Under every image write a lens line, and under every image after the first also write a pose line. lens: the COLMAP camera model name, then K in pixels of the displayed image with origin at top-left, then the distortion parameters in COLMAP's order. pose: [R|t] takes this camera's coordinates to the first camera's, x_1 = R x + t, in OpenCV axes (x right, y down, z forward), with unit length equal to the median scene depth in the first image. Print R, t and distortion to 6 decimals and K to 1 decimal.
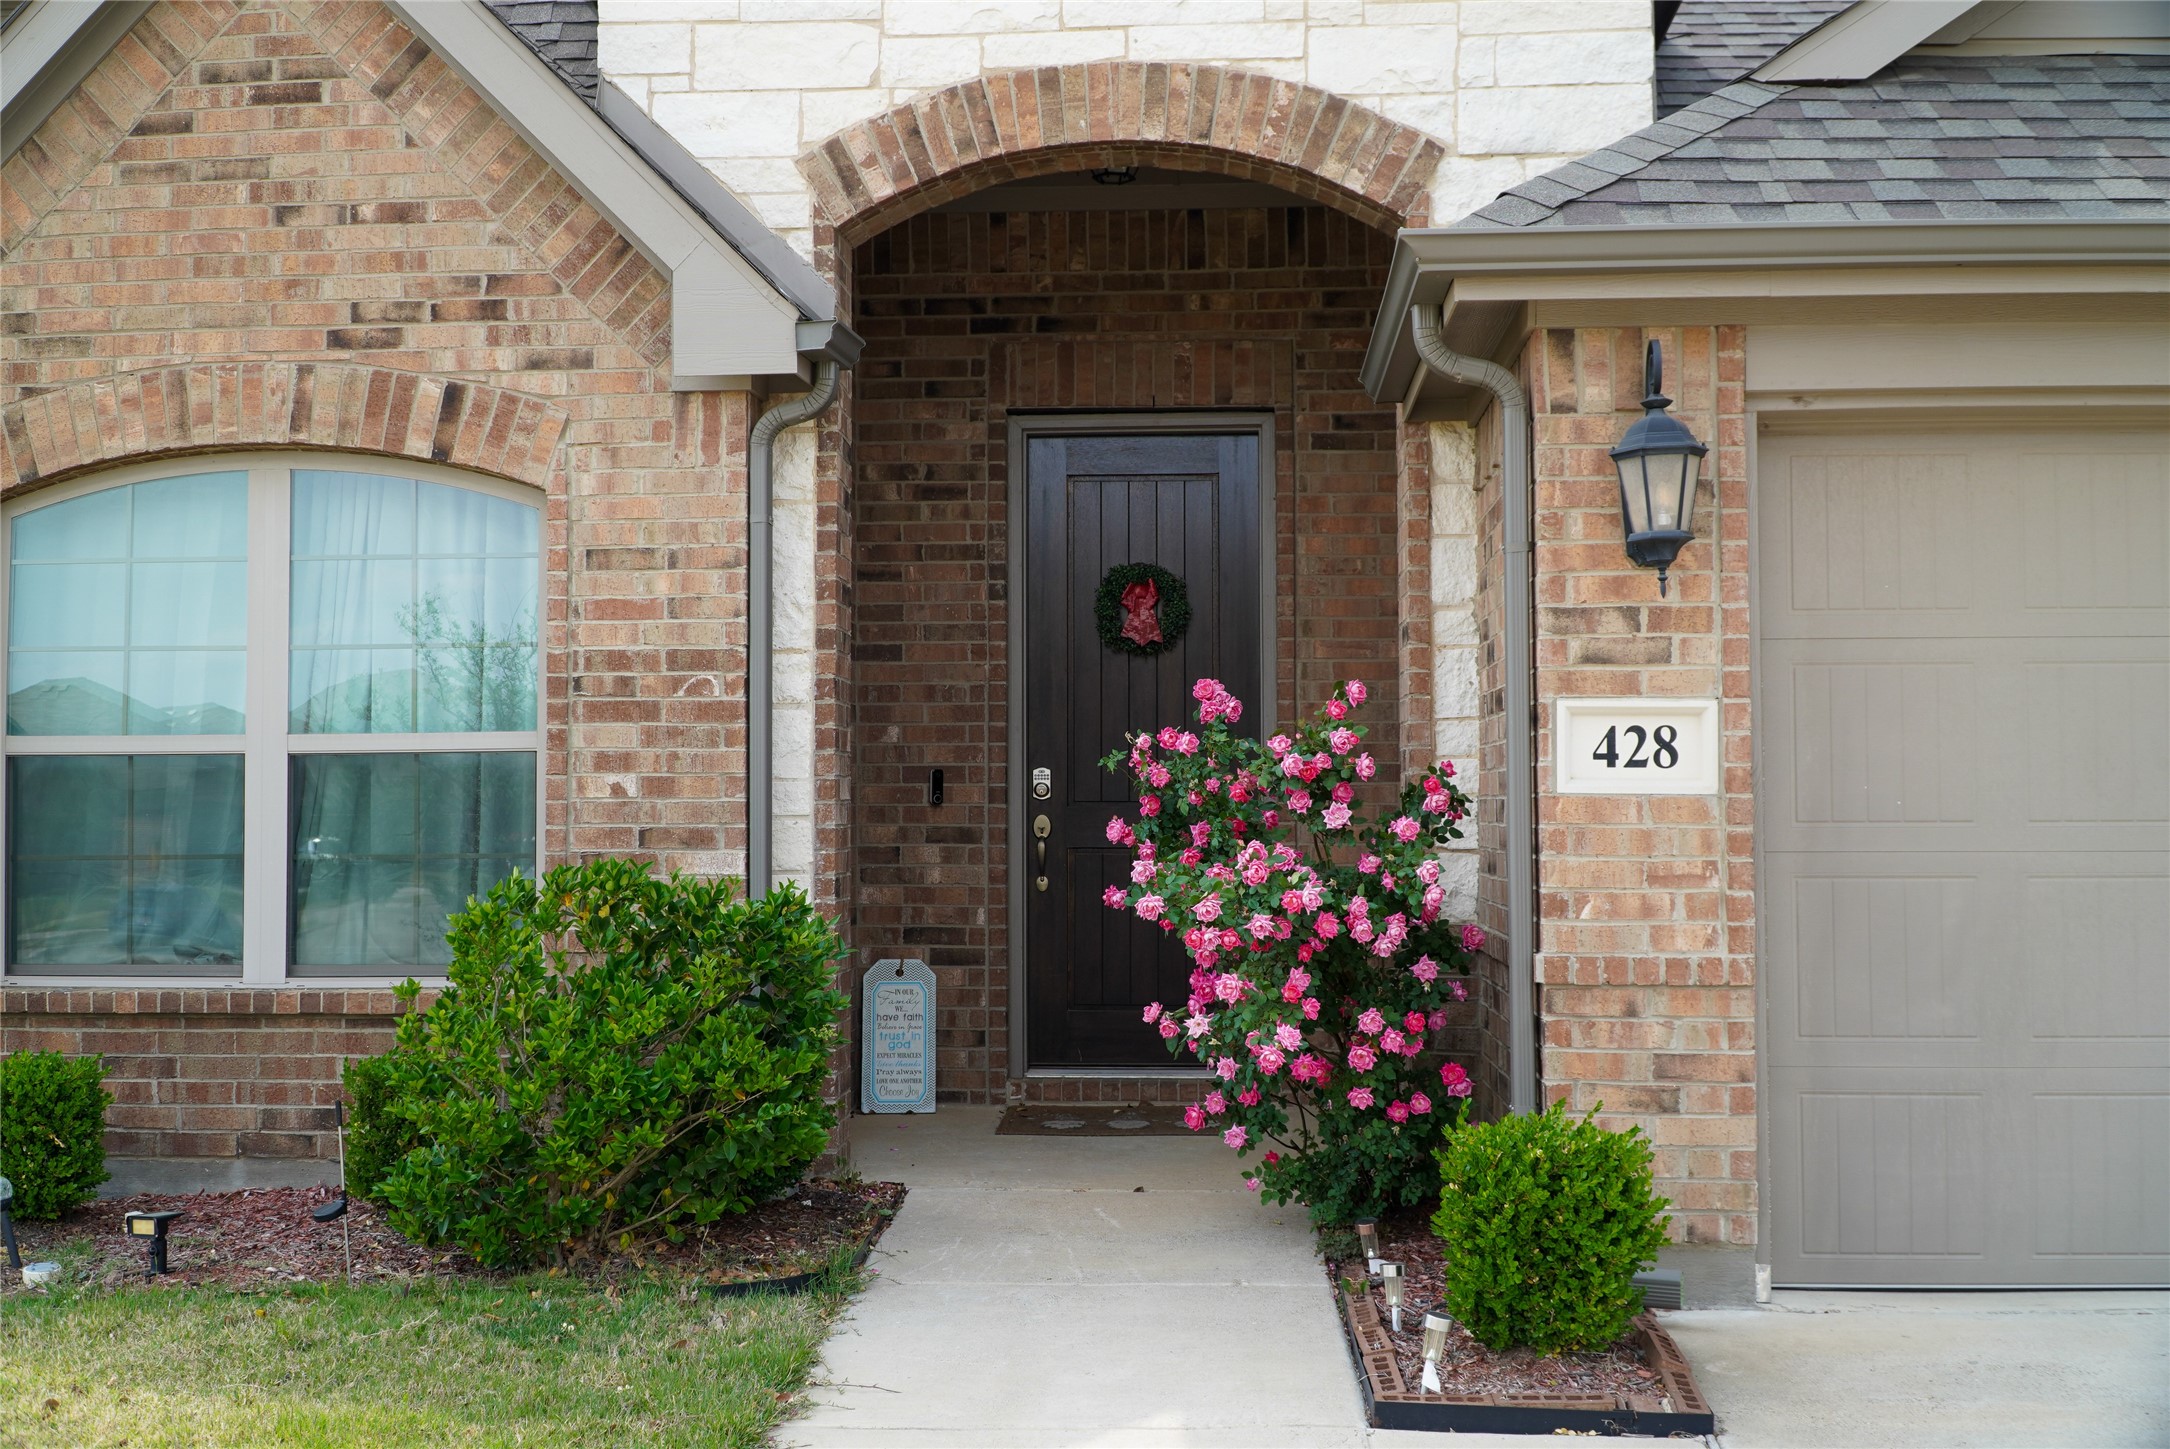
lens RADIAL K [[2456.3, 0, 1085.0], [0, 2456.3, 724.5], [0, 0, 1]] dist [0.064438, -0.430736]
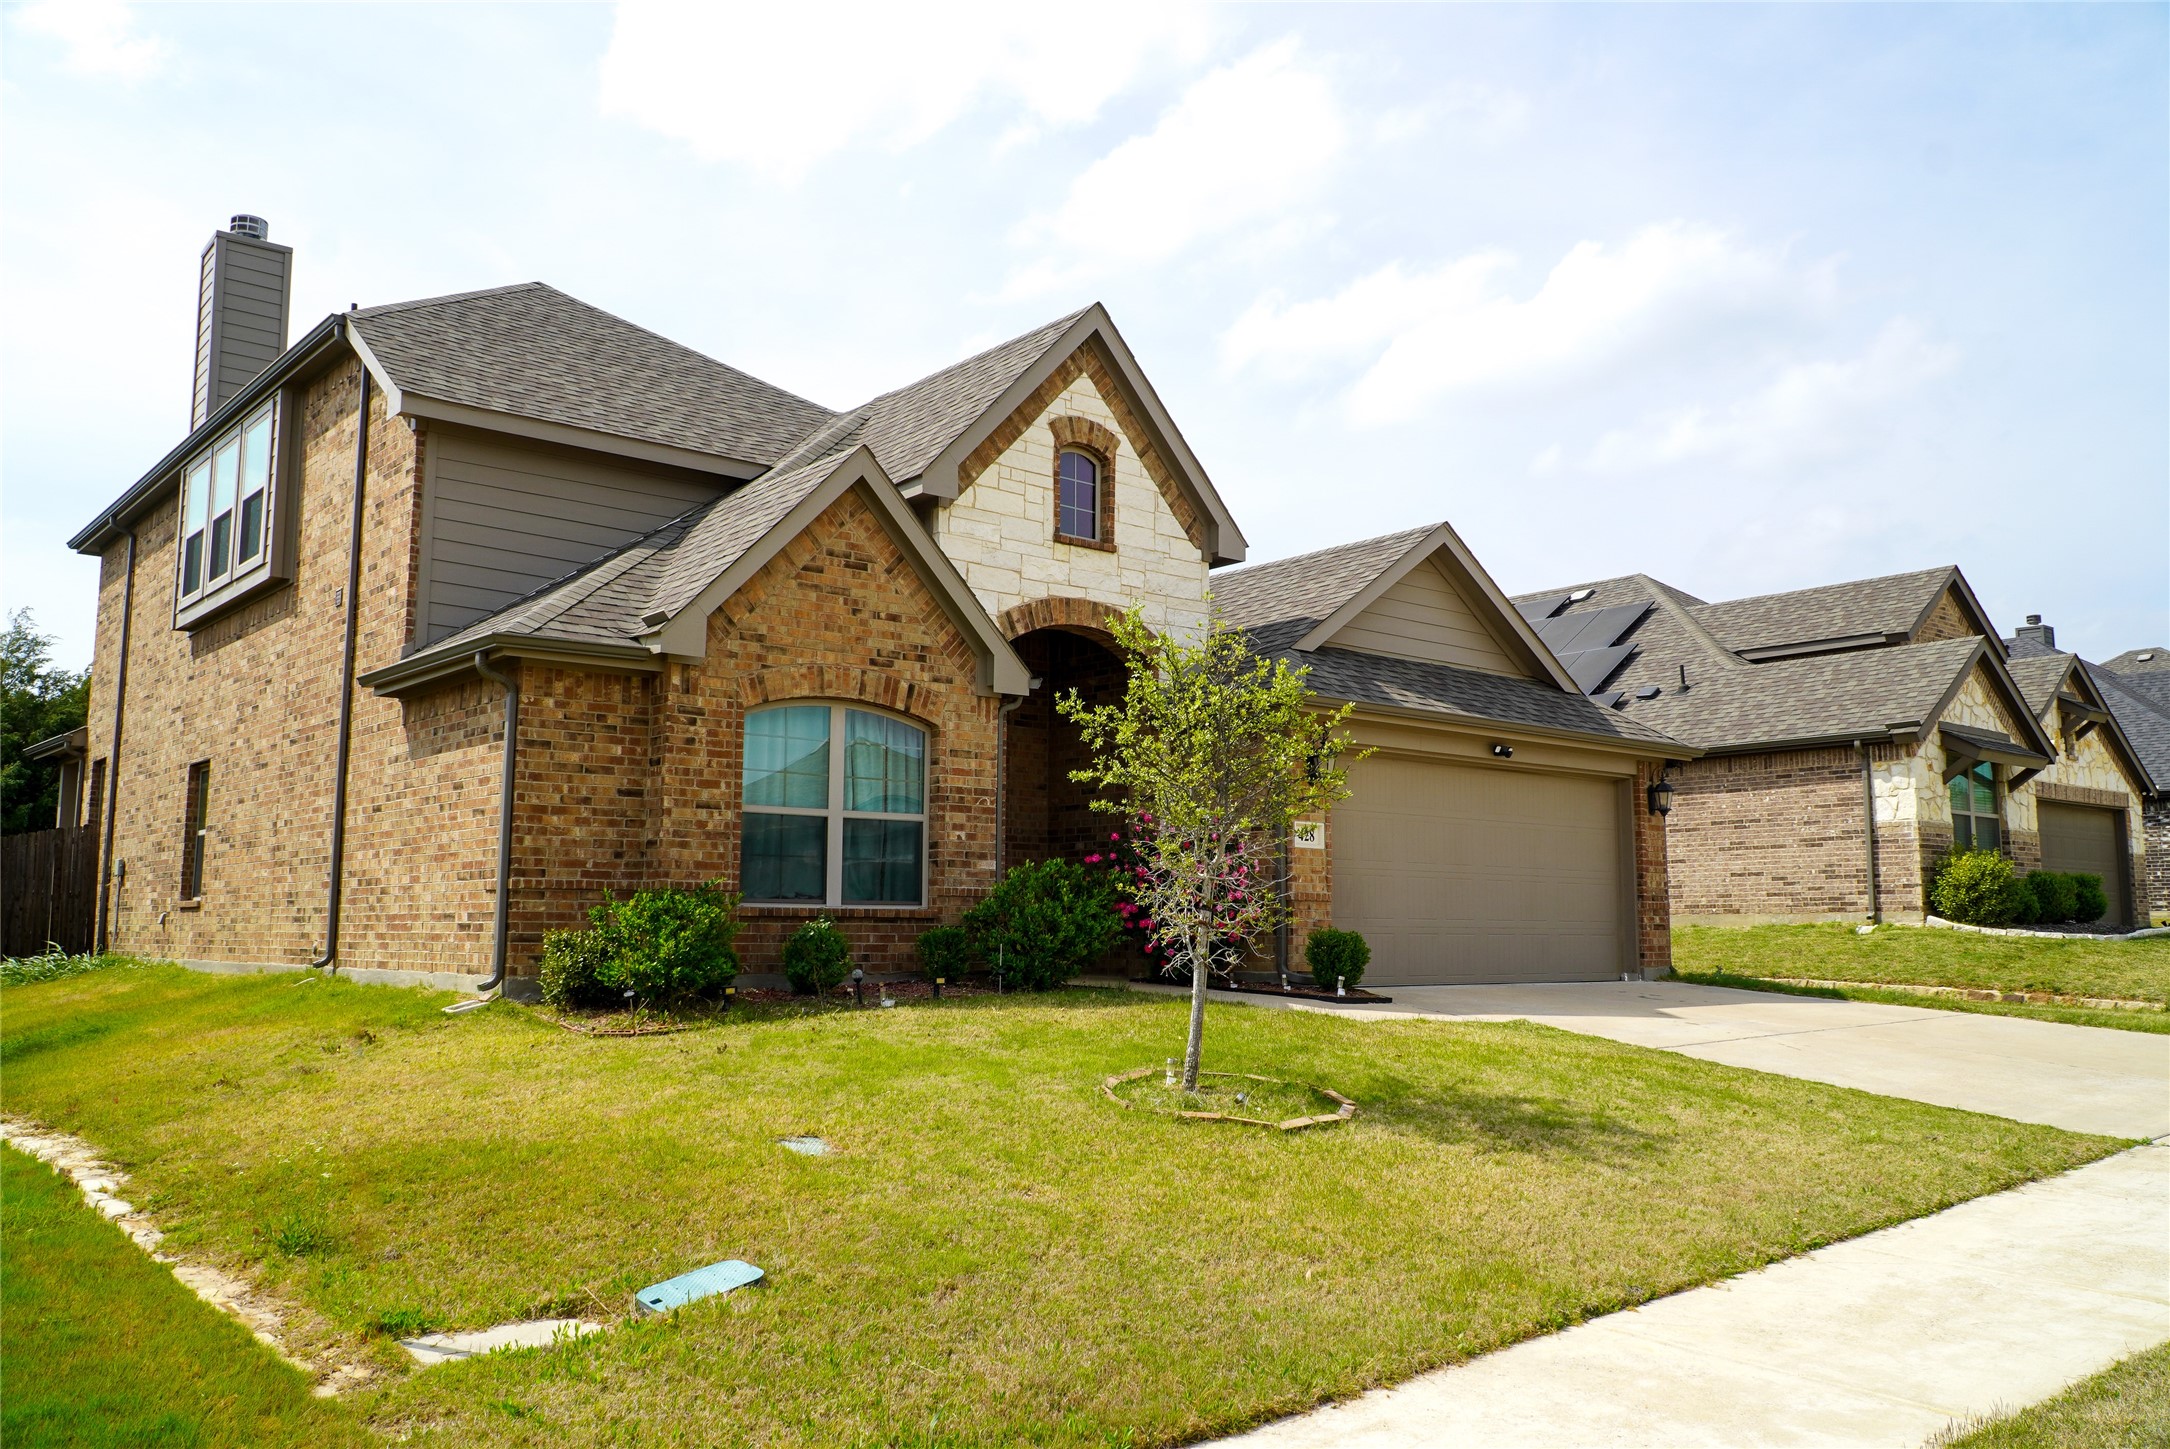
lens RADIAL K [[1724.1, 0, 1075.4], [0, 1724.1, 716.6], [0, 0, 1]] dist [0.003760, -0.003740]
pose [[0.722725, 0.094723, 0.684614, -1.411755], [-0.033217, 0.994179, -0.102488, 0.084648], [-0.690337, 0.051330, 0.721665, -0.485388]]
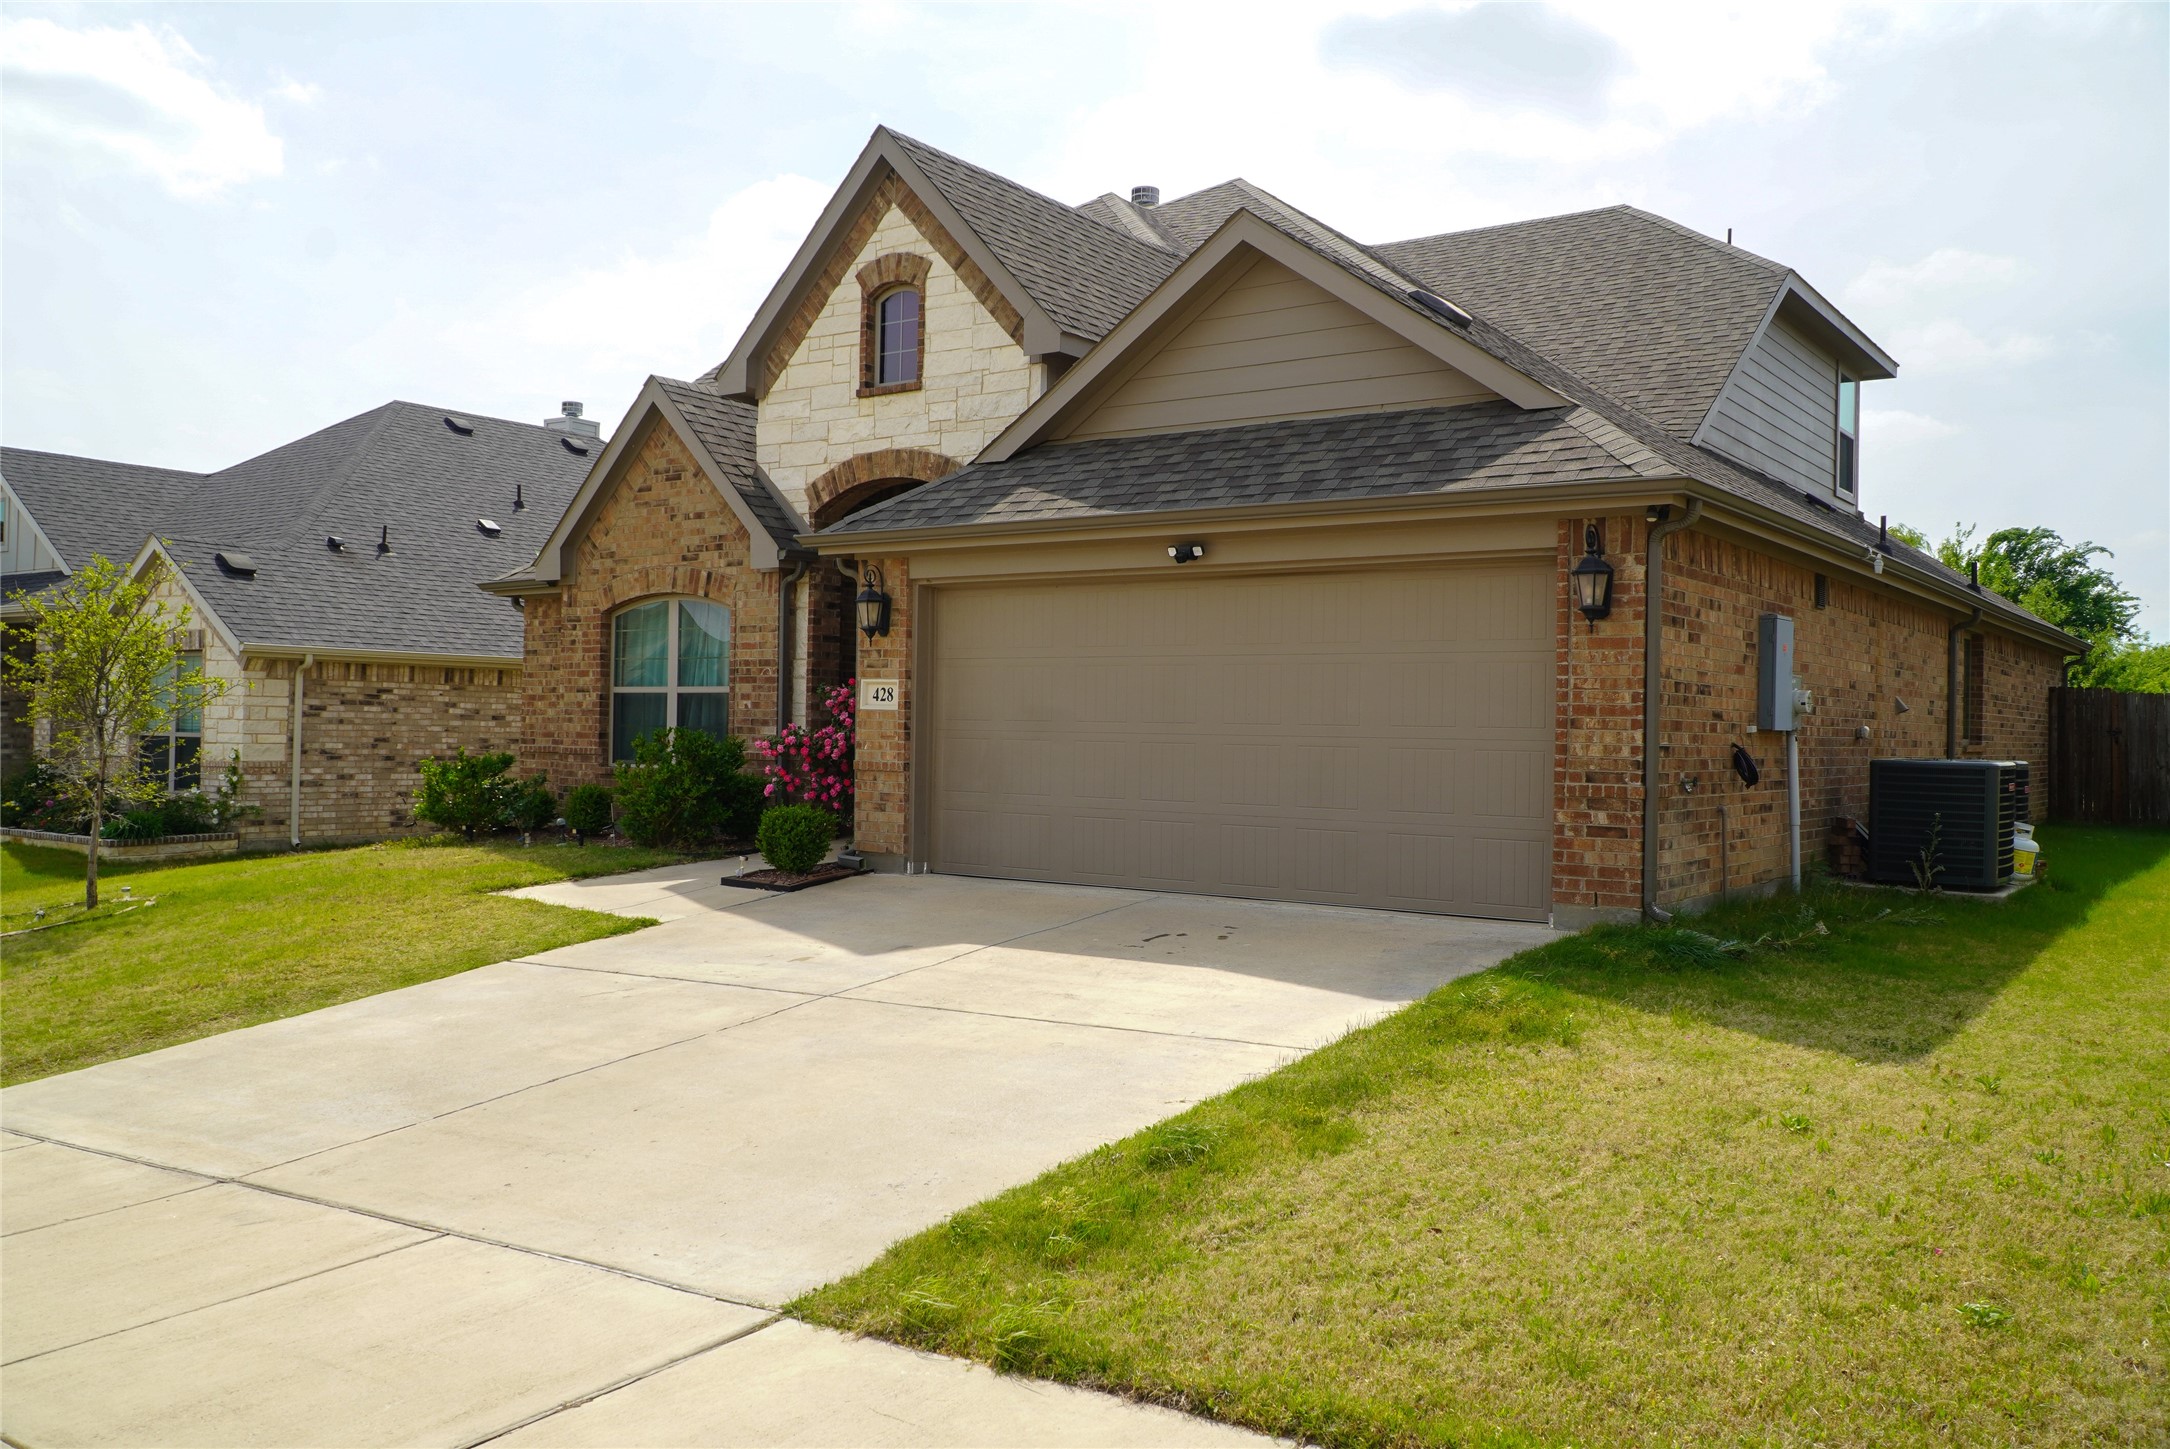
lens RADIAL K [[1724.1, 0, 1075.4], [0, 1724.1, 716.6], [0, 0, 1]] dist [0.003760, -0.003740]
pose [[0.848586, 0.014935, -0.528847, 1.250673], [-0.000867, 0.999639, 0.026839, -0.017216], [0.529058, -0.022317, 0.848292, -0.569717]]
